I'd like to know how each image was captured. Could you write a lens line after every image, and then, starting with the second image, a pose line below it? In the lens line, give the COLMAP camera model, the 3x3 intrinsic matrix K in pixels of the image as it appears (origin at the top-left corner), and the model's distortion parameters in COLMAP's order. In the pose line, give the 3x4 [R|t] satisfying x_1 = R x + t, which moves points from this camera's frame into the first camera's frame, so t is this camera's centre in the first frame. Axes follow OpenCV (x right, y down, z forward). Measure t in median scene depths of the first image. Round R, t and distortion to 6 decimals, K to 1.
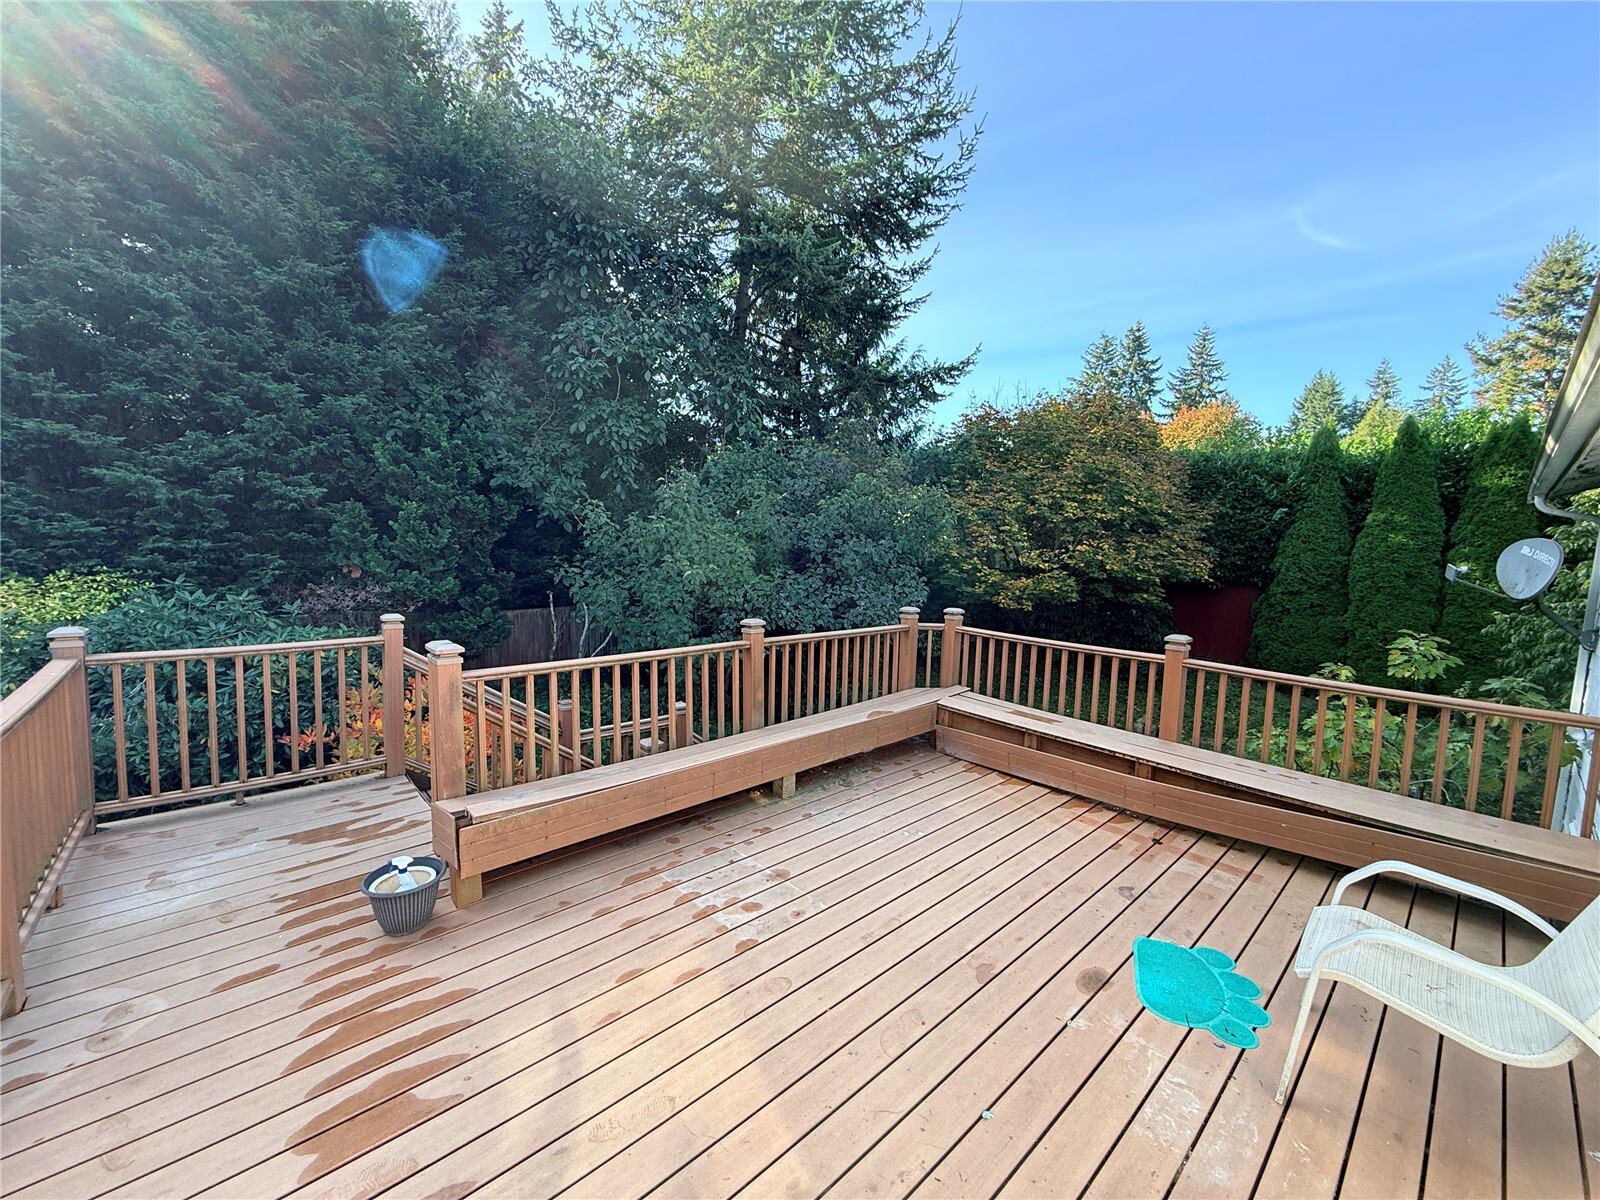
lens RADIAL K [[638.4, 0, 797.0], [0, 638.4, 603.2], [0, 0, 1]] dist [-0.002481, -0.000095]
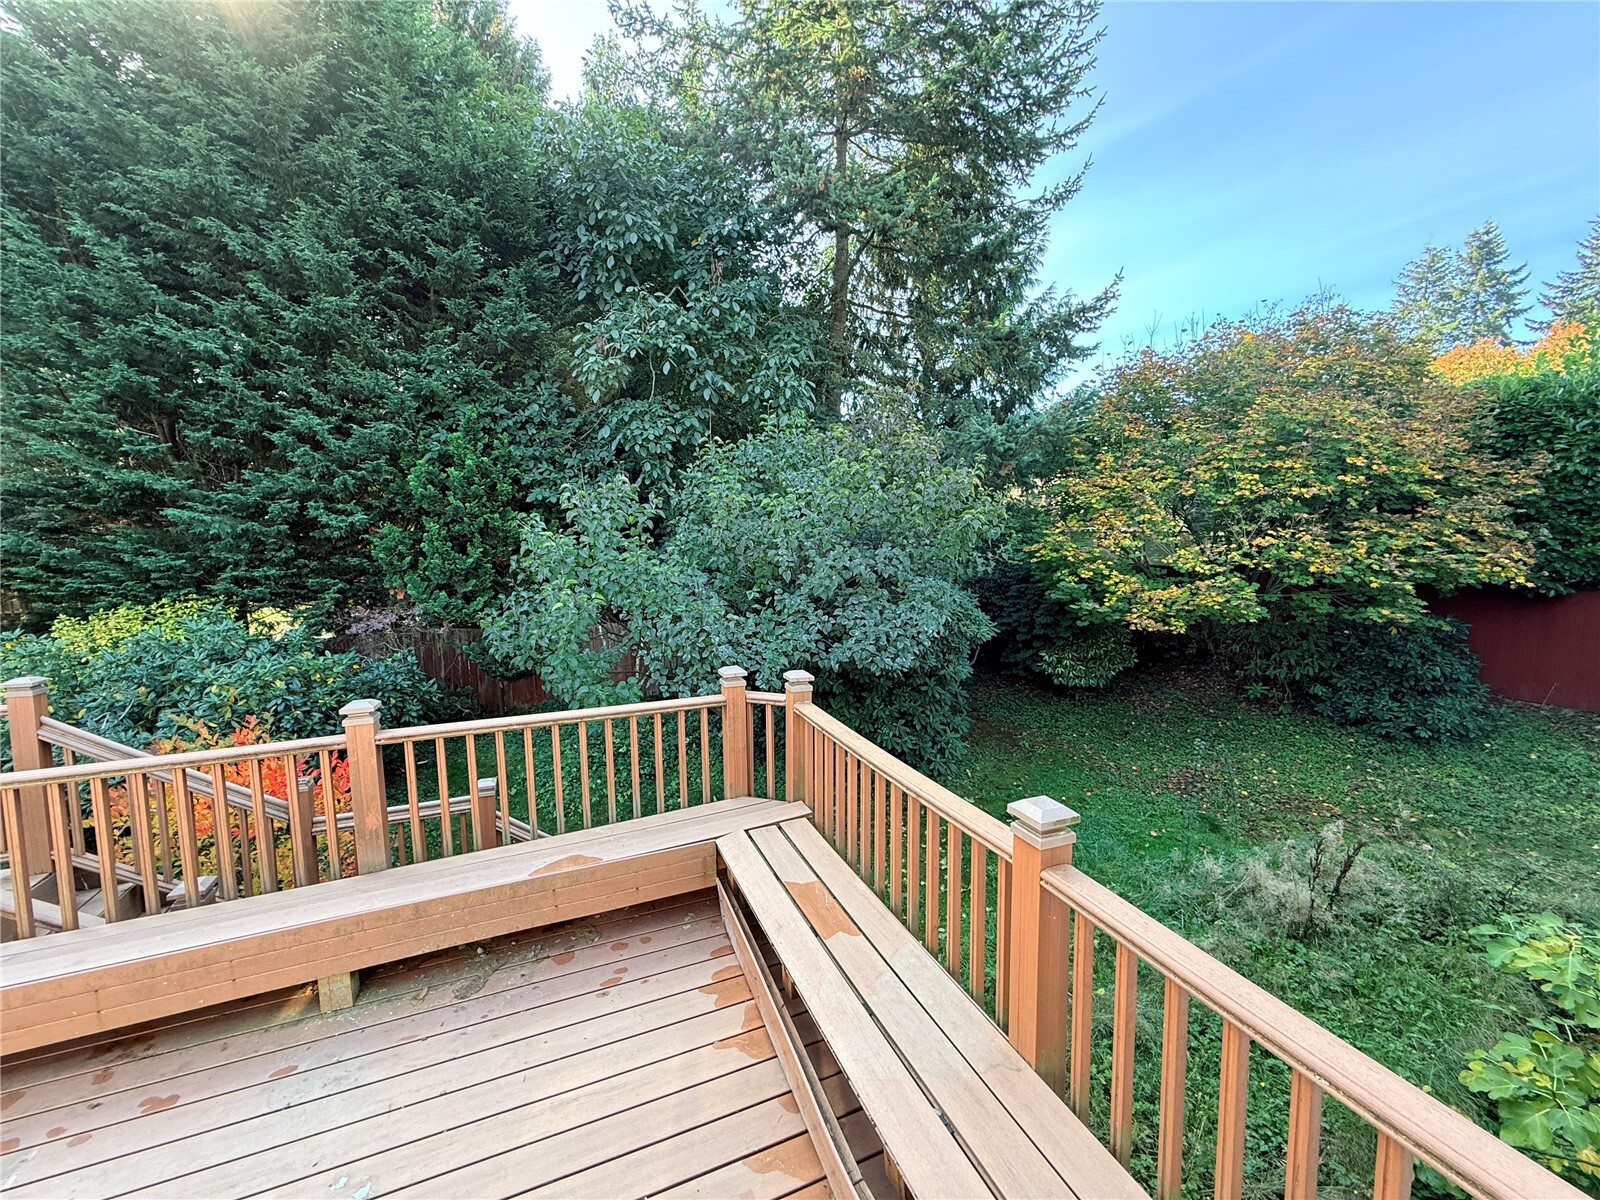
lens RADIAL K [[638.1, 0, 800.0], [0, 638.1, 600.0], [0, 0, 1]] dist [0.001484, -0.000037]
pose [[0.942008, -0.007001, -0.335518, 0.206722], [0.007061, 0.999975, -0.001041, -0.026997], [0.335517, -0.001388, 0.942033, 0.199650]]
